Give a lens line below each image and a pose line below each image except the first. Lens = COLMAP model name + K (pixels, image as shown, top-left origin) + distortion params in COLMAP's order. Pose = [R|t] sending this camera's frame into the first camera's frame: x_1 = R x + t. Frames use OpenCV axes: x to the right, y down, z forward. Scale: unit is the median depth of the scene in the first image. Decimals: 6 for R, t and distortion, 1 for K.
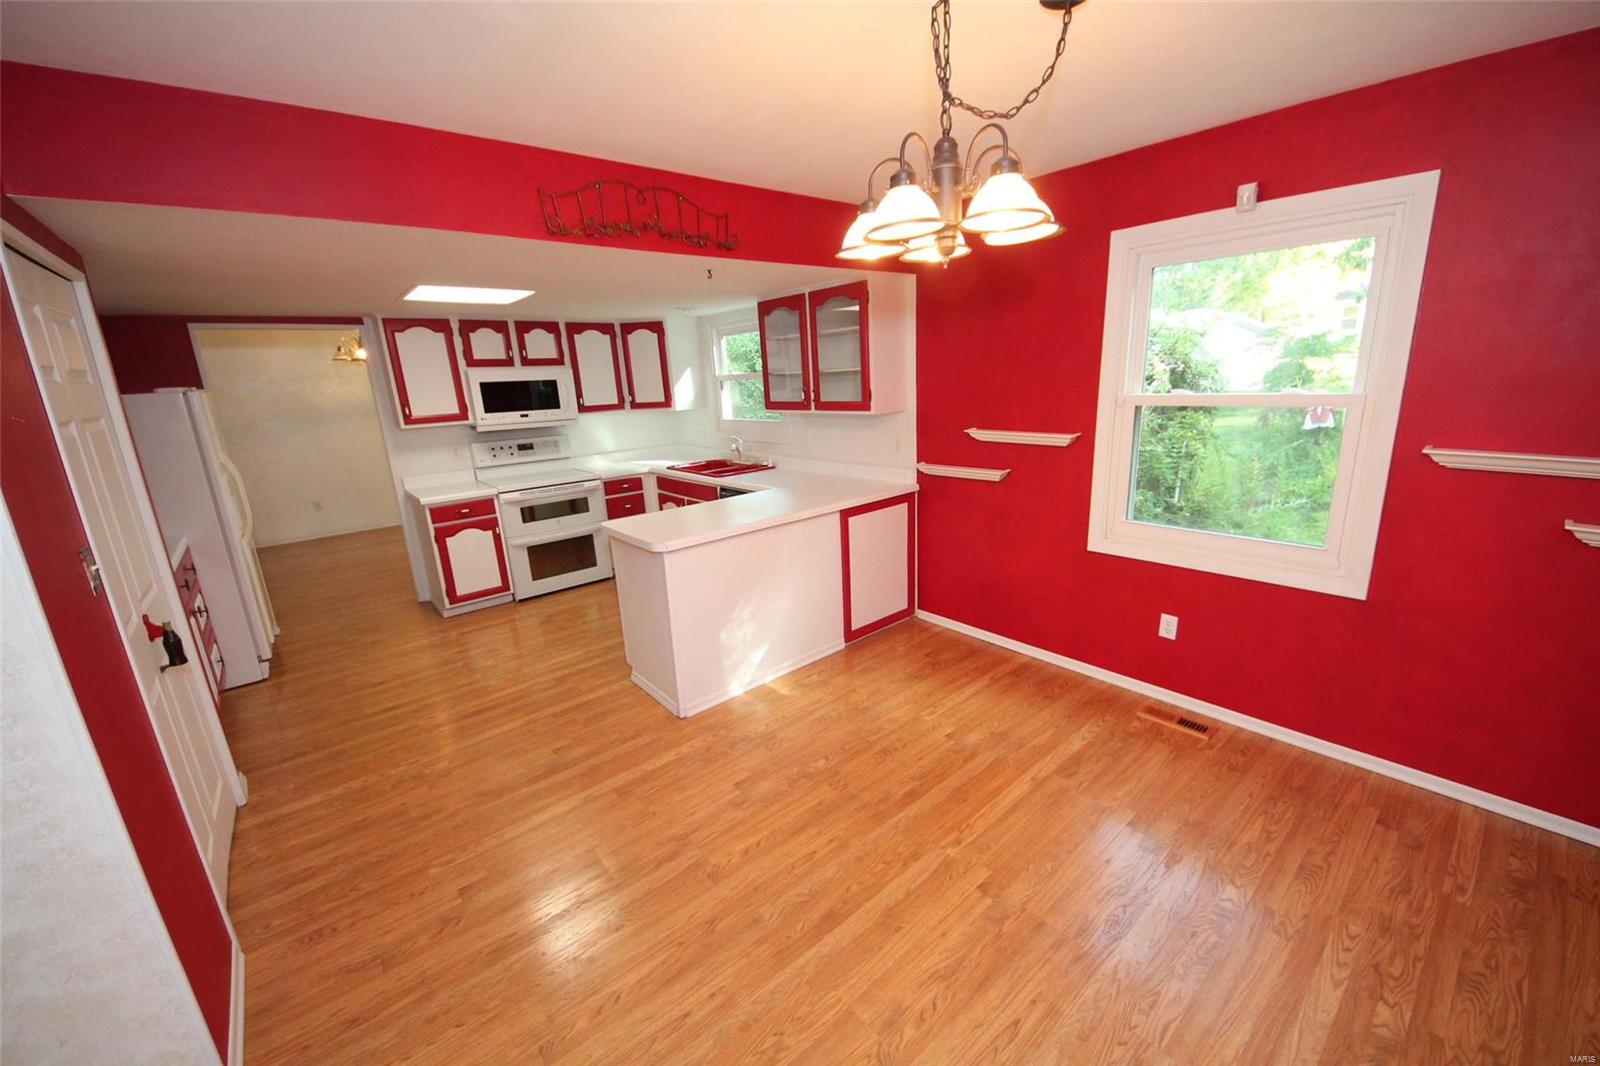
lens RADIAL K [[609.1, 0, 814.2], [0, 609.1, 529.0], [0, 0, 1]] dist [0.003799, -0.008495]
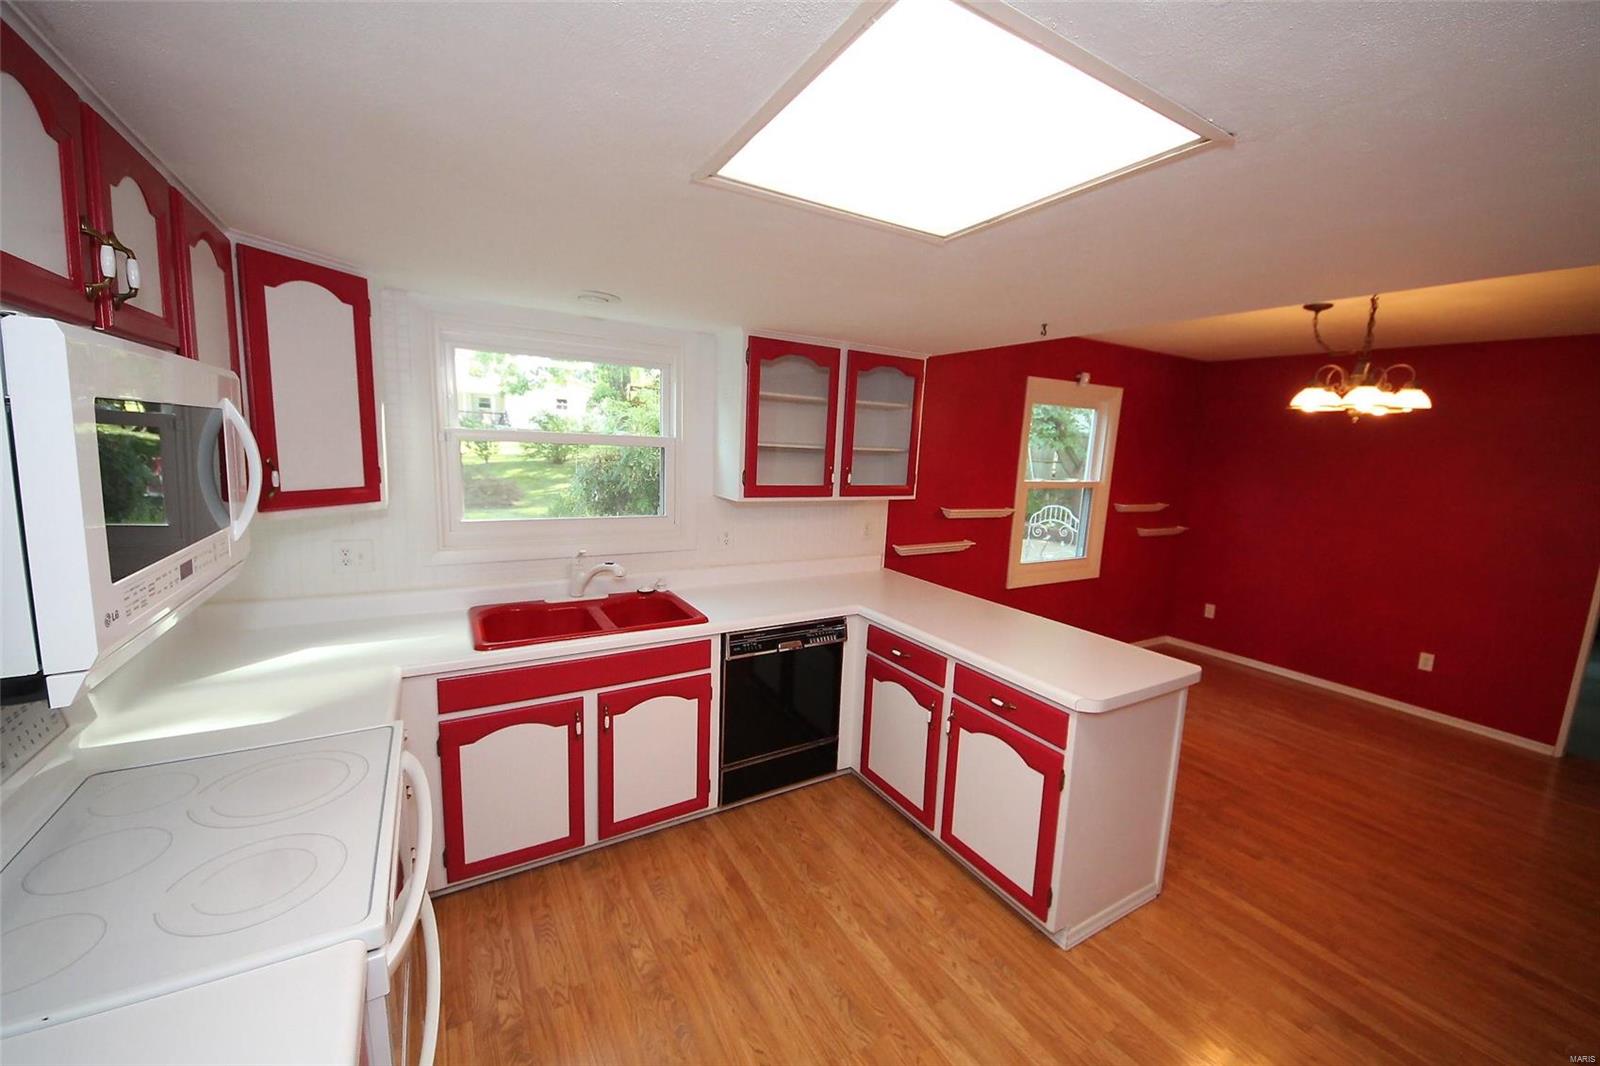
lens RADIAL K [[609.1, 0, 786.7], [0, 609.1, 525.7], [0, 0, 1]] dist [0.003799, -0.008495]
pose [[0.181812, -0.072122, 0.980685, -0.799034], [0.201723, 0.978832, 0.034587, -0.205884], [-0.962420, 0.191538, 0.192512, 0.954055]]
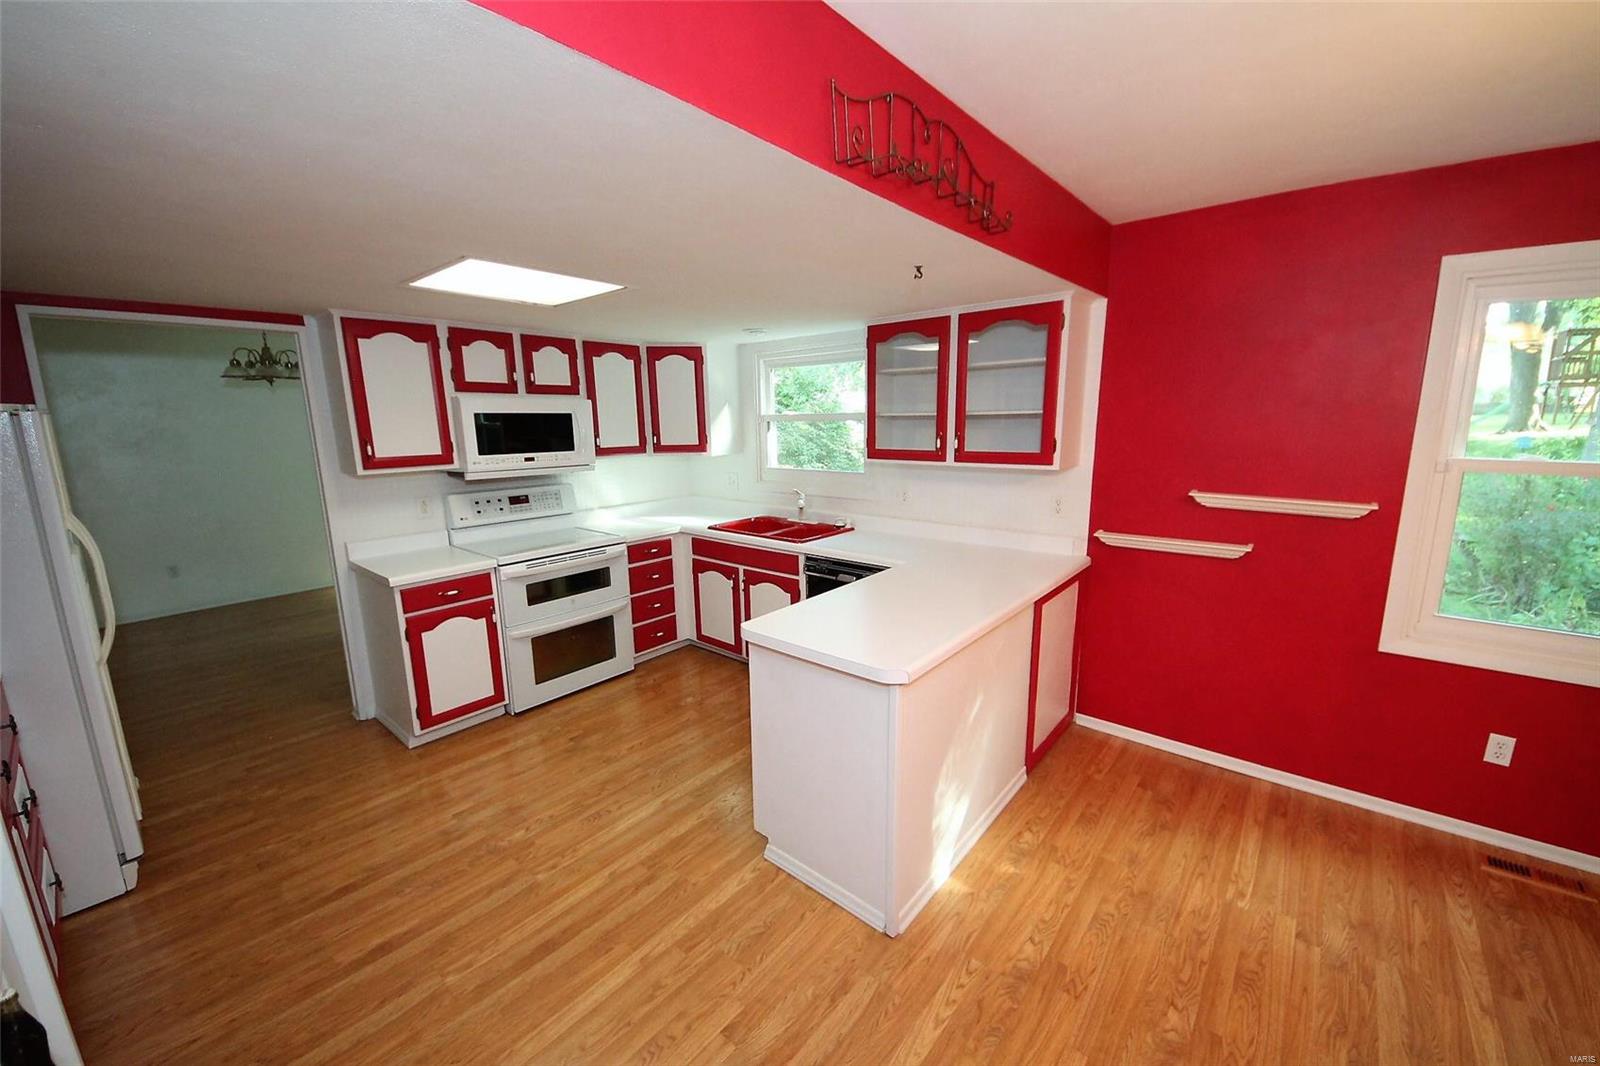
lens RADIAL K [[609.1, 0, 814.9], [0, 609.1, 529.9], [0, 0, 1]] dist [0.003799, -0.008495]
pose [[0.986954, 0.003509, 0.160966, -0.312190], [0.007823, 0.997536, -0.069713, -0.056560], [-0.160814, 0.070063, 0.984495, 0.270614]]
